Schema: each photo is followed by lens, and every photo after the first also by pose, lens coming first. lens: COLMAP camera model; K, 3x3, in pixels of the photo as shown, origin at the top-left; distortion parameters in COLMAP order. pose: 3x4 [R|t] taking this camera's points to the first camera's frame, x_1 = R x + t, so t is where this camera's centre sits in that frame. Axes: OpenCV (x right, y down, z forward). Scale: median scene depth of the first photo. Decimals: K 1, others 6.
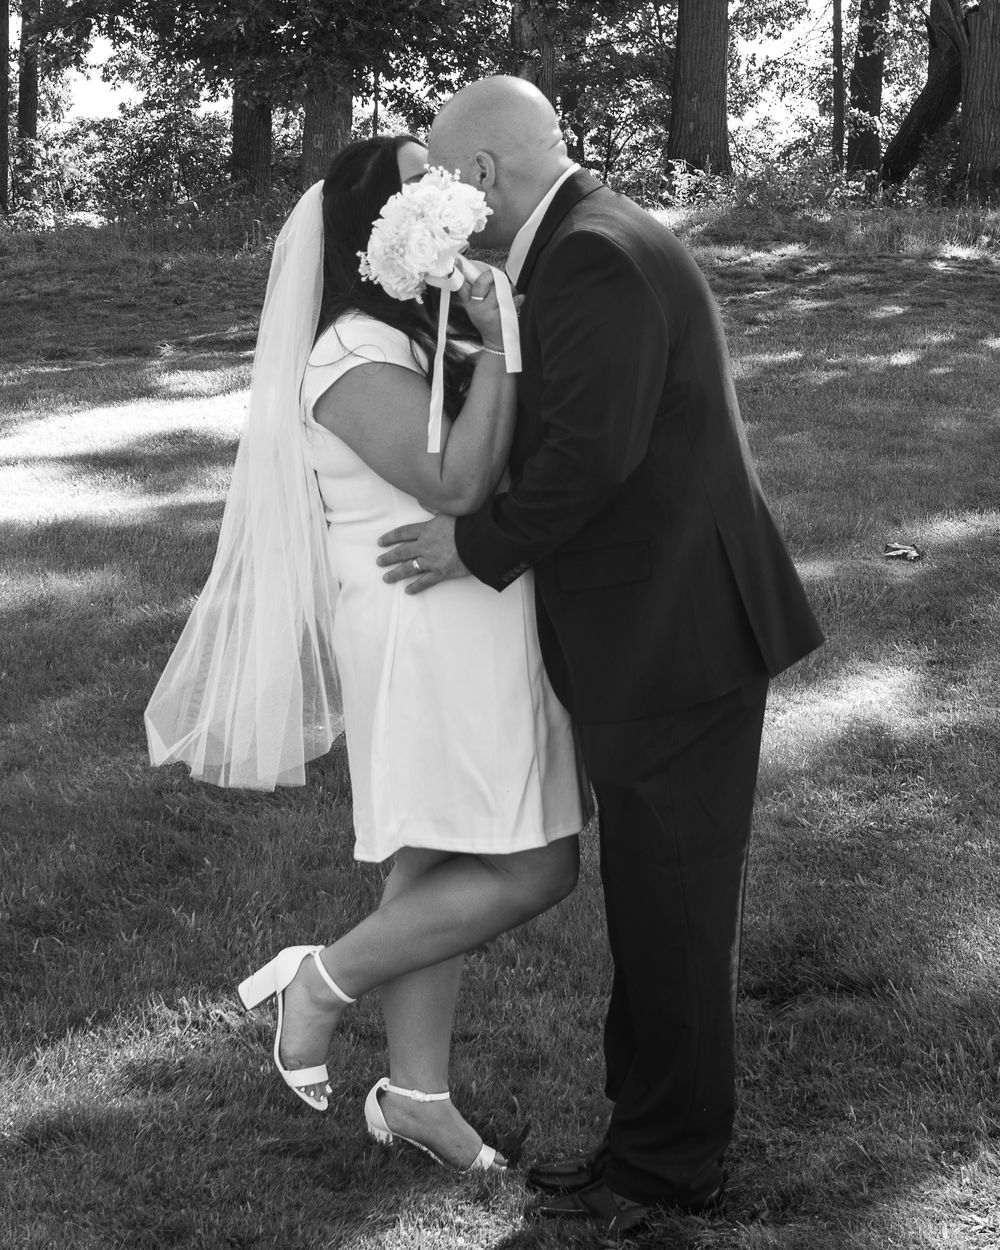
lens RADIAL K [[2303.9, 0, 443.2], [0, 2303.9, 544.6], [0, 0, 1]] dist [-0.189959, 0.199916]
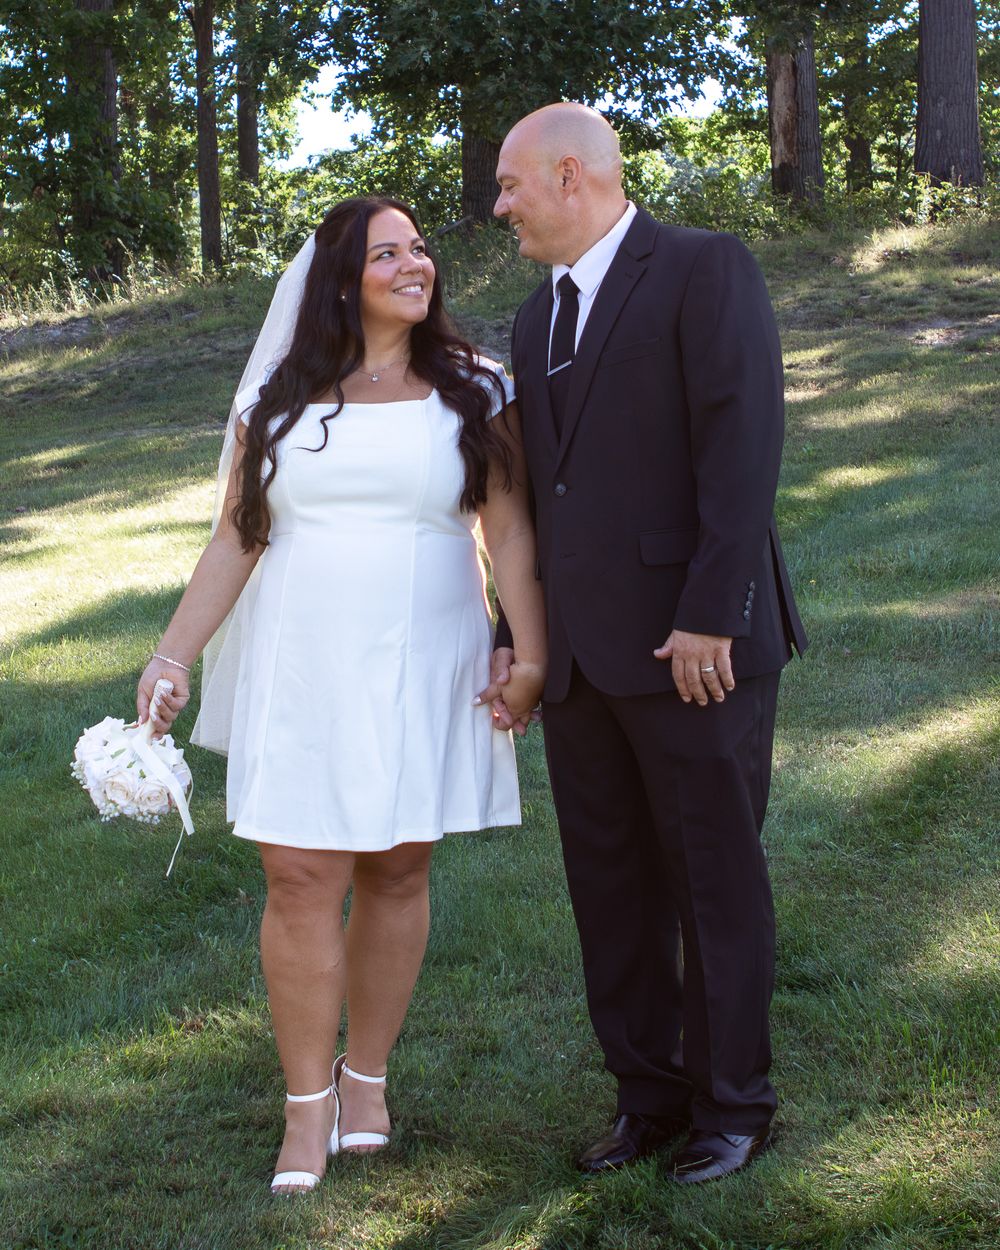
lens RADIAL K [[2754.5, 0, 500.0], [0, 2754.5, 625.0], [0, 0, 1]] dist [-0.231797, 0.236374]
pose [[0.991250, -0.034503, -0.127406, 0.068859], [0.034131, 0.999404, -0.005102, 0.010337], [0.127506, 0.000709, 0.991838, -0.088877]]
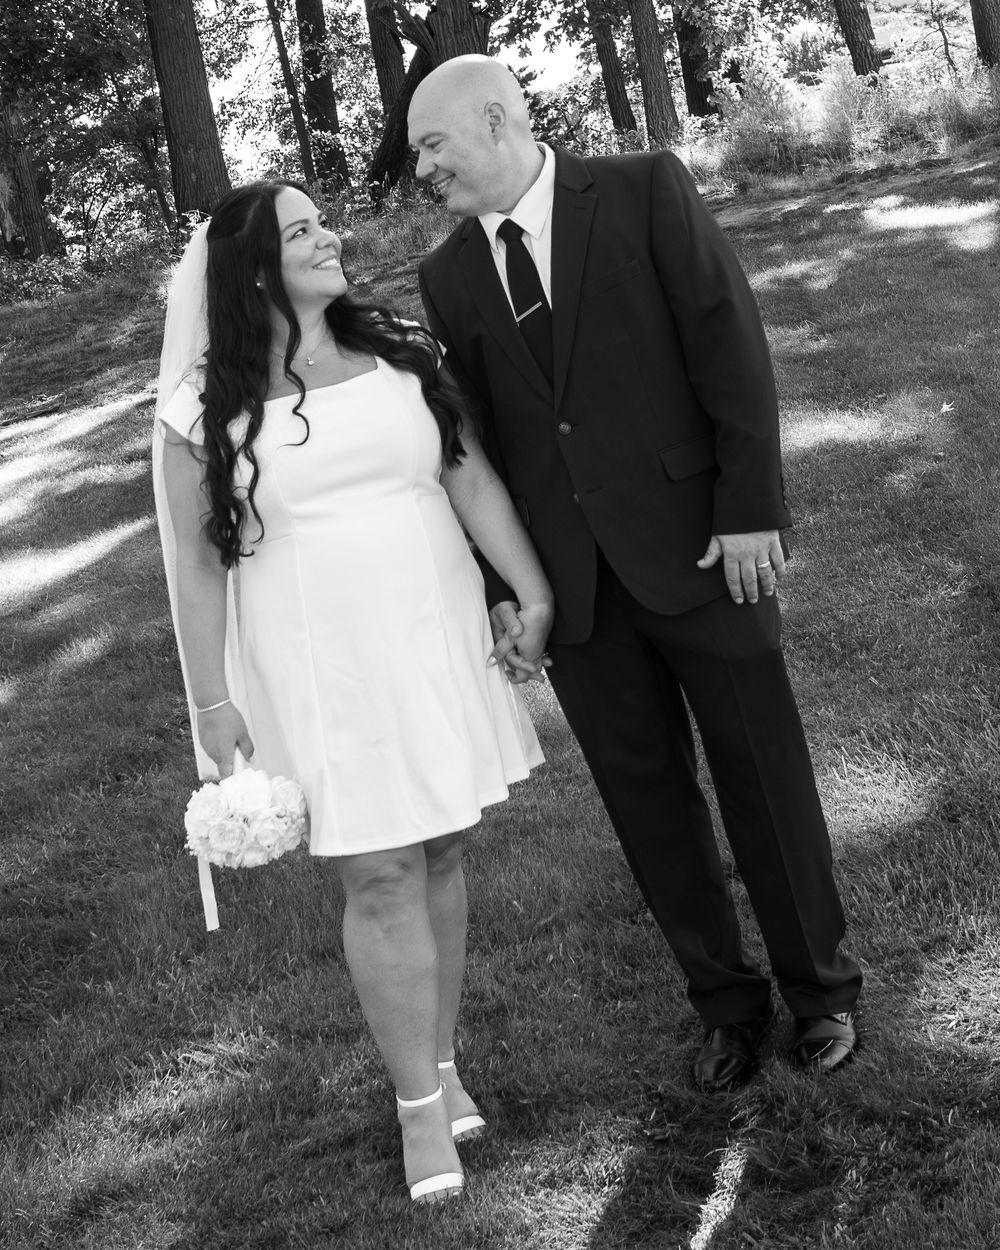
lens RADIAL K [[2303.9, 0, 443.2], [0, 2303.9, 544.6], [0, 0, 1]] dist [-0.189959, 0.199916]
pose [[0.945612, -0.237556, 0.222227, -0.054453], [0.242875, 0.970051, 0.003488, 0.000864], [-0.216401, 0.050675, 0.974989, -0.018922]]
